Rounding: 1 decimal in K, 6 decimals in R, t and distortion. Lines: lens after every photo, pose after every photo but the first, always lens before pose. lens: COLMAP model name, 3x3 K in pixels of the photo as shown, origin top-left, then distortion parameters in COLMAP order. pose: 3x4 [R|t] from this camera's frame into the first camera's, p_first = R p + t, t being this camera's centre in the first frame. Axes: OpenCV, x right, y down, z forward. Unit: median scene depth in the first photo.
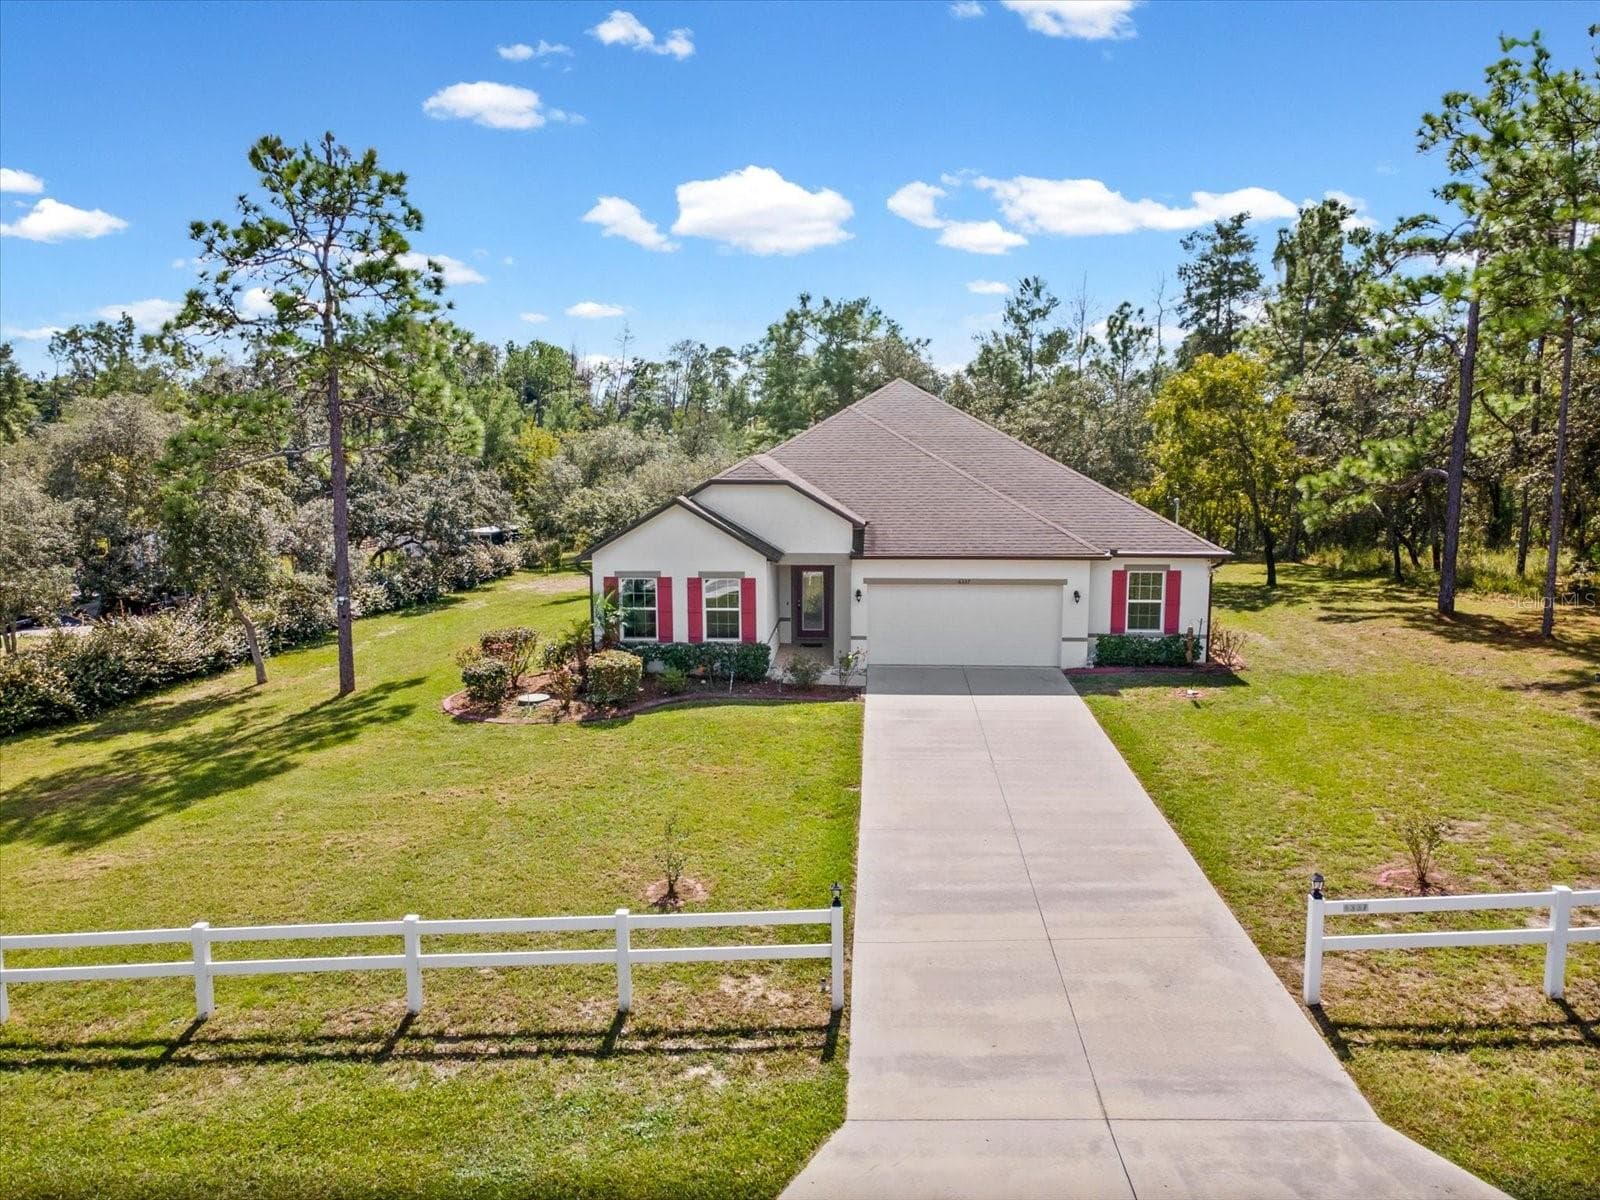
lens RADIAL K [[1106.2, 0, 800.0], [0, 1106.2, 600.0], [0, 0, 1]] dist [0.001655, 0.056588]
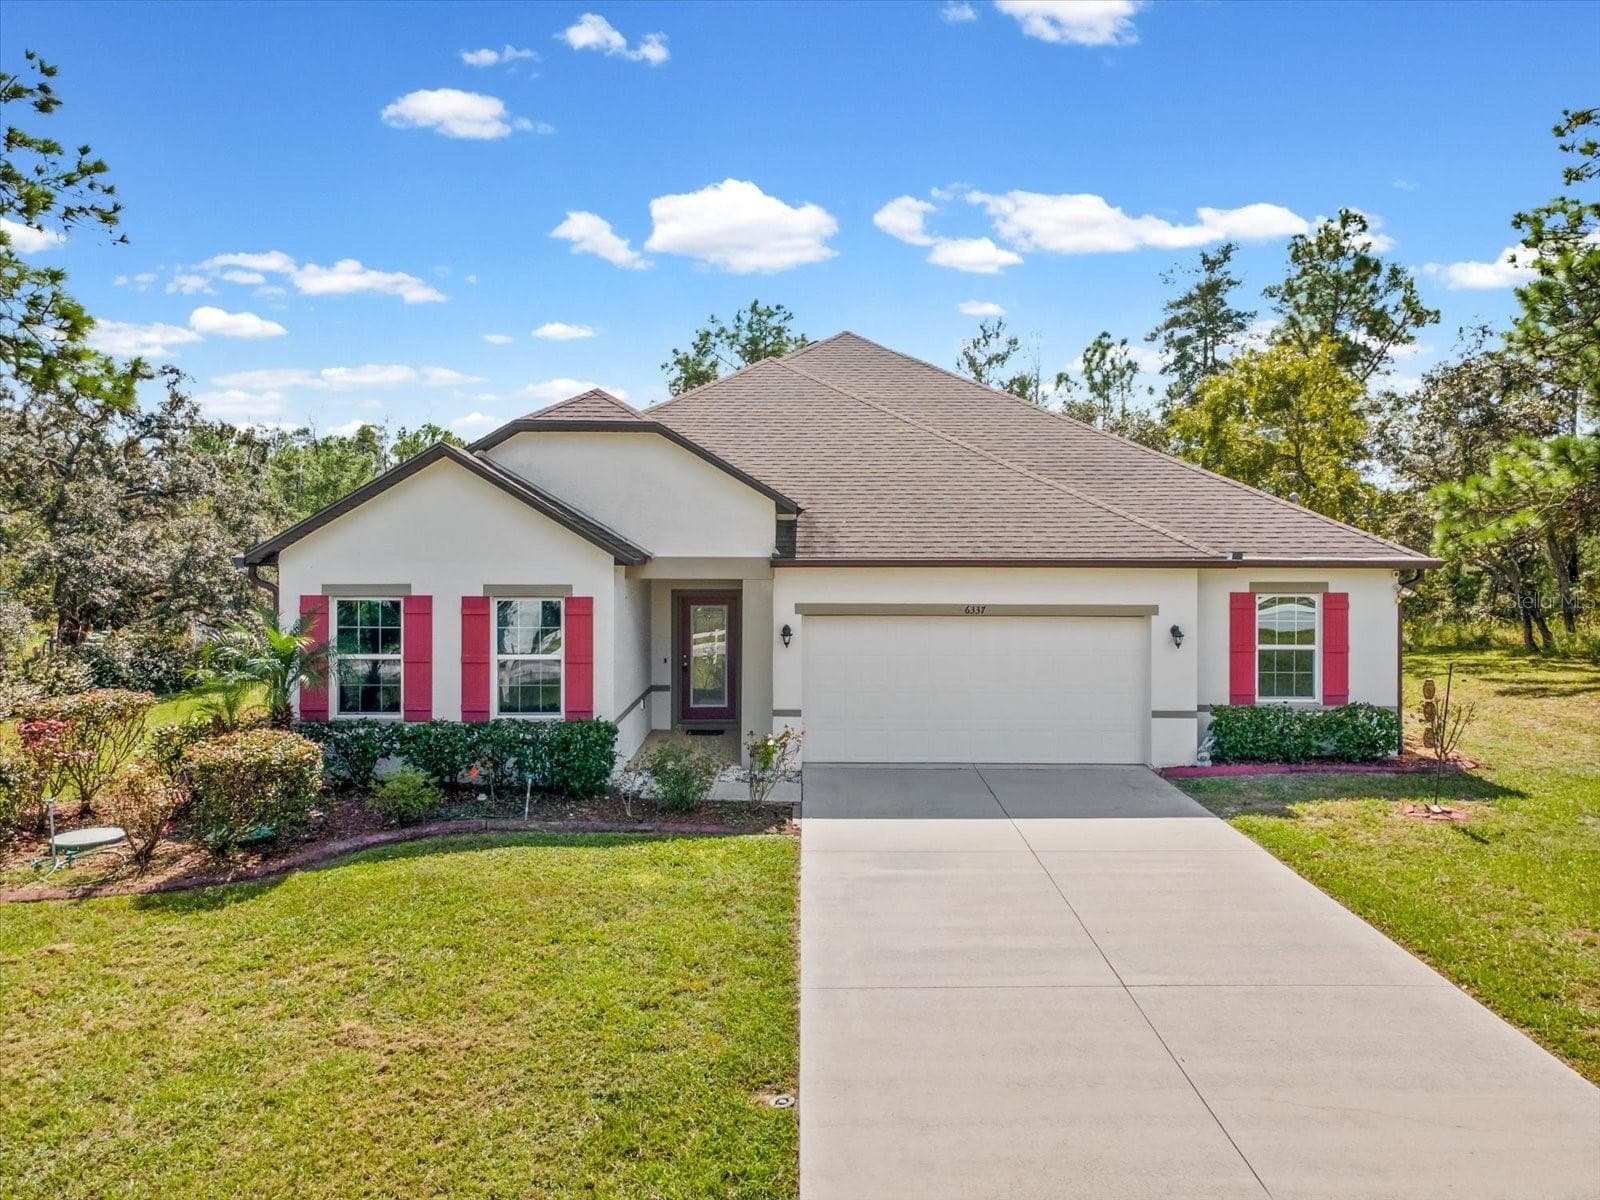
lens RADIAL K [[1106.2, 0, 800.0], [0, 1106.2, 600.0], [0, 0, 1]] dist [0.001655, 0.056588]
pose [[0.997784, 0.001135, 0.066524, 0.023244], [0.005906, 0.994397, -0.105541, 0.036724], [-0.066271, 0.105700, 0.992187, 0.456274]]
